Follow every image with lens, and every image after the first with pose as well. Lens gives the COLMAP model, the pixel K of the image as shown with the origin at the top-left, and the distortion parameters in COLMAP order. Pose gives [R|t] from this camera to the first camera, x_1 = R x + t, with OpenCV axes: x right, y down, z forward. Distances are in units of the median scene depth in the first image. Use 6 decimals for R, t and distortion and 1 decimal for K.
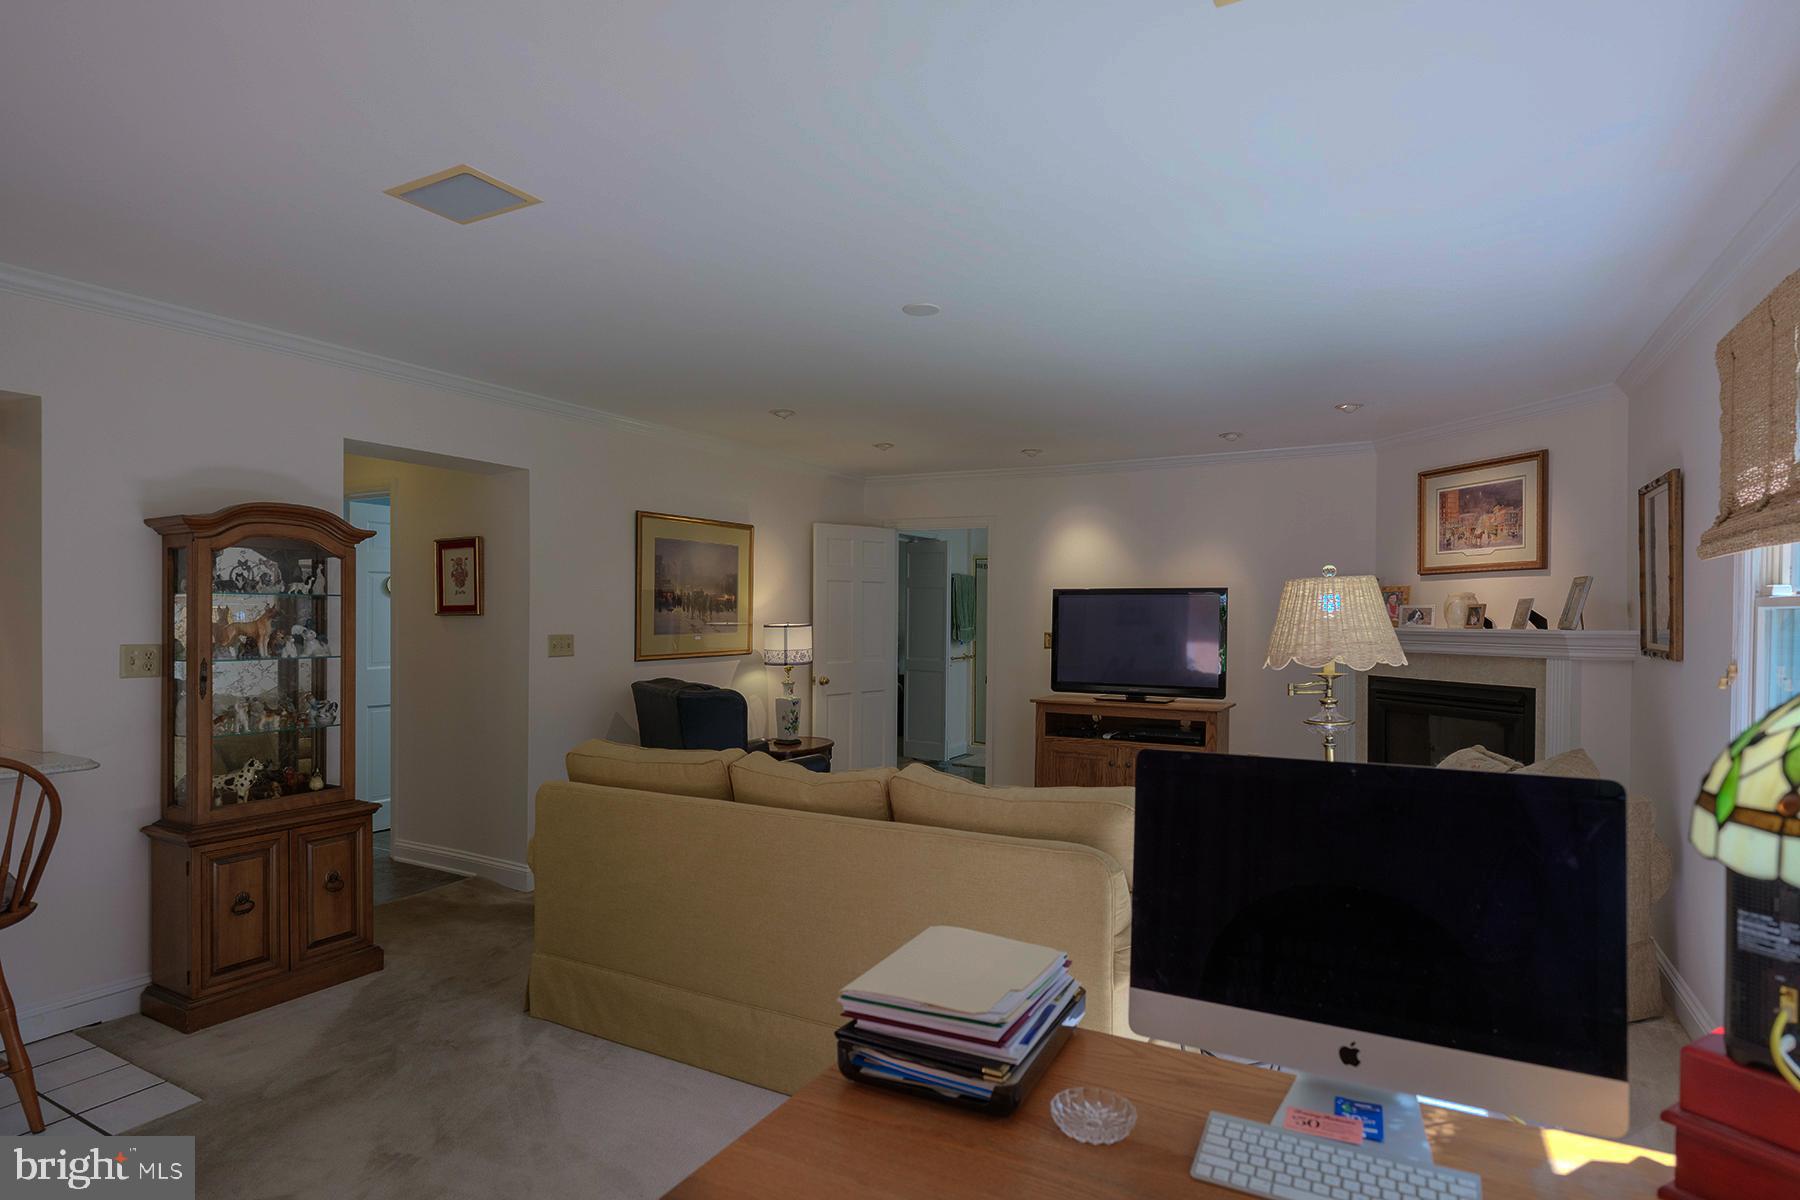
lens RADIAL K [[943.3, 0, 904.0], [0, 943.3, 608.4], [0, 0, 1]] dist [0.006666, 0.000856]
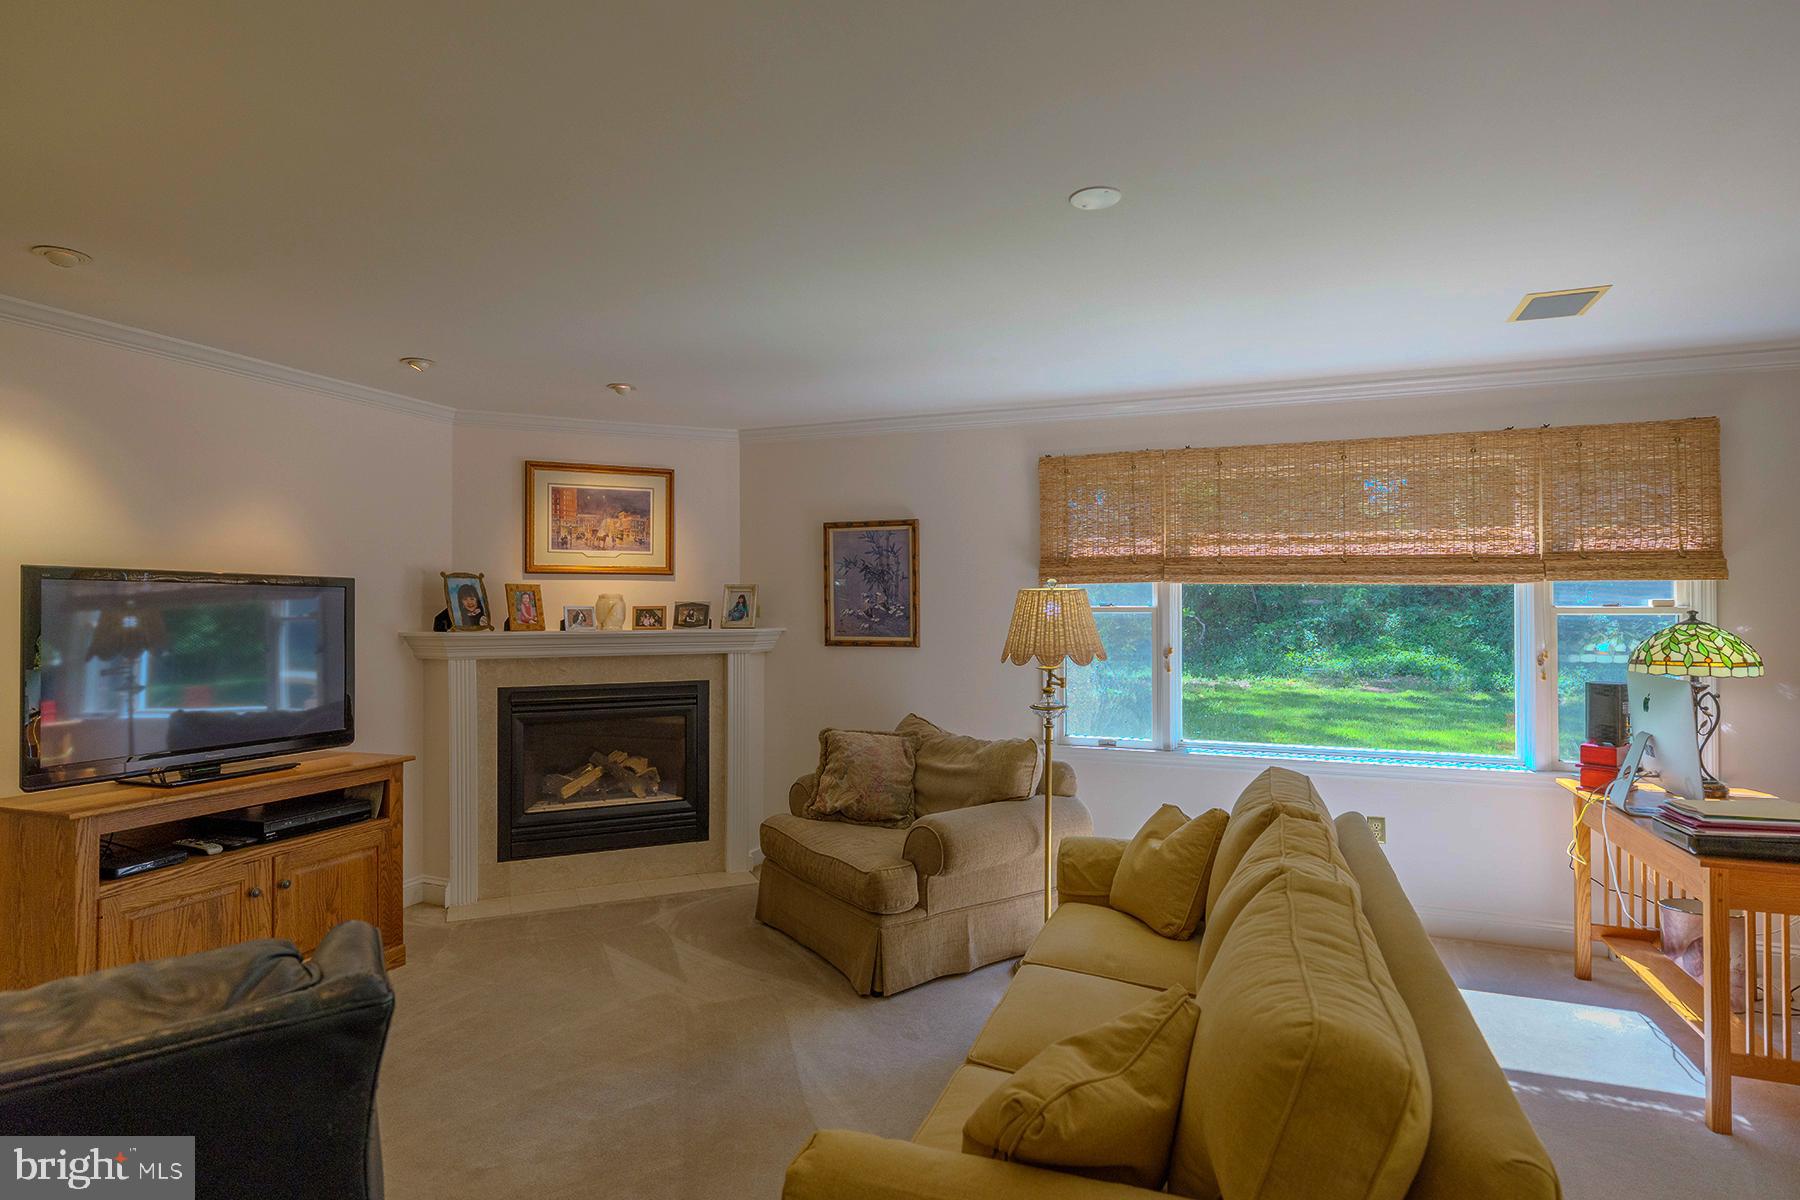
lens RADIAL K [[943.3, 0, 904.9], [0, 943.3, 597.9], [0, 0, 1]] dist [0.006666, 0.000856]
pose [[-0.134453, 0.010698, 0.990862, -0.403768], [-0.004680, 0.999924, -0.011431, -0.002817], [-0.990909, -0.006174, -0.134392, 0.752977]]
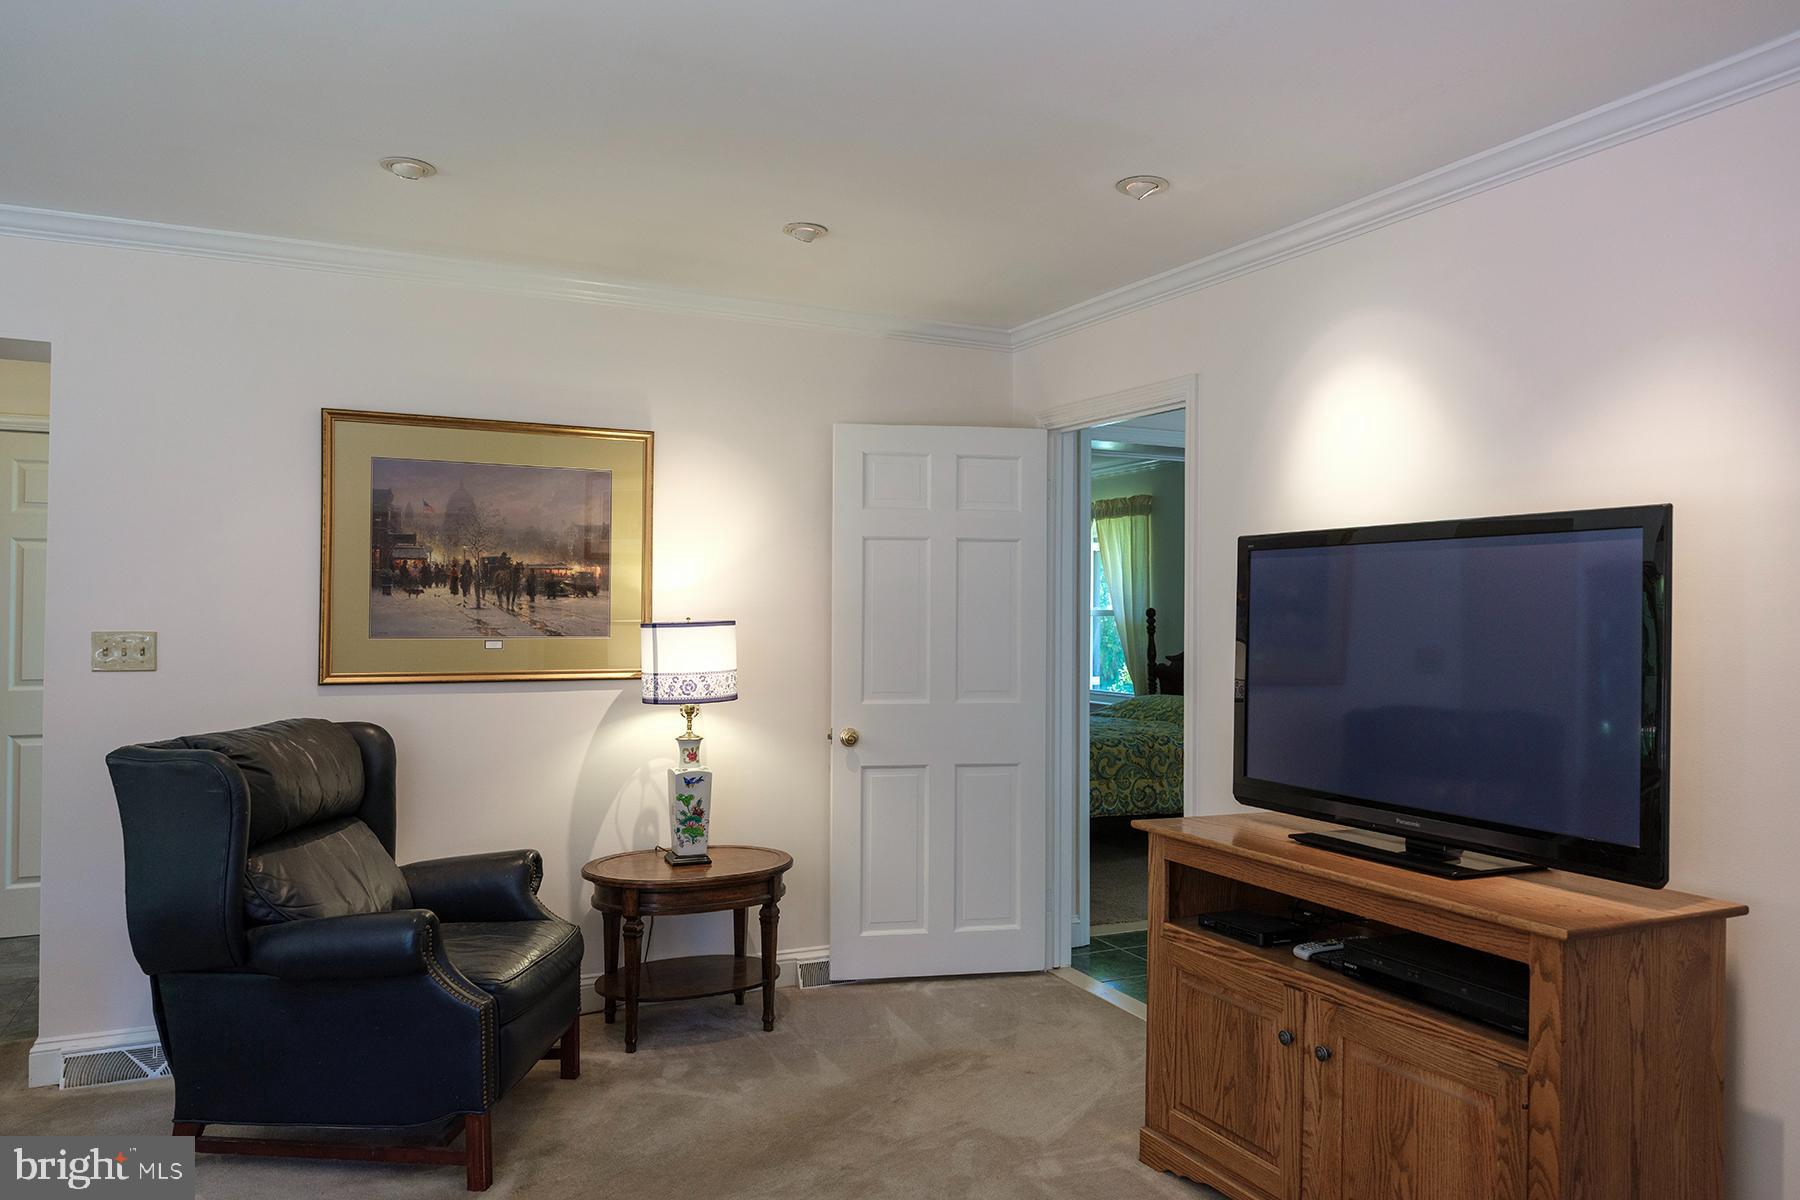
lens RADIAL K [[1244.0, 0, 892.7], [0, 1244.0, 608.6], [0, 0, 1]] dist [0.028143, -0.039532]
pose [[0.813354, 0.003003, -0.581761, 0.392461], [-0.004880, 0.999987, -0.001661, 0.011407], [0.581748, 0.004191, 0.813358, 0.591073]]
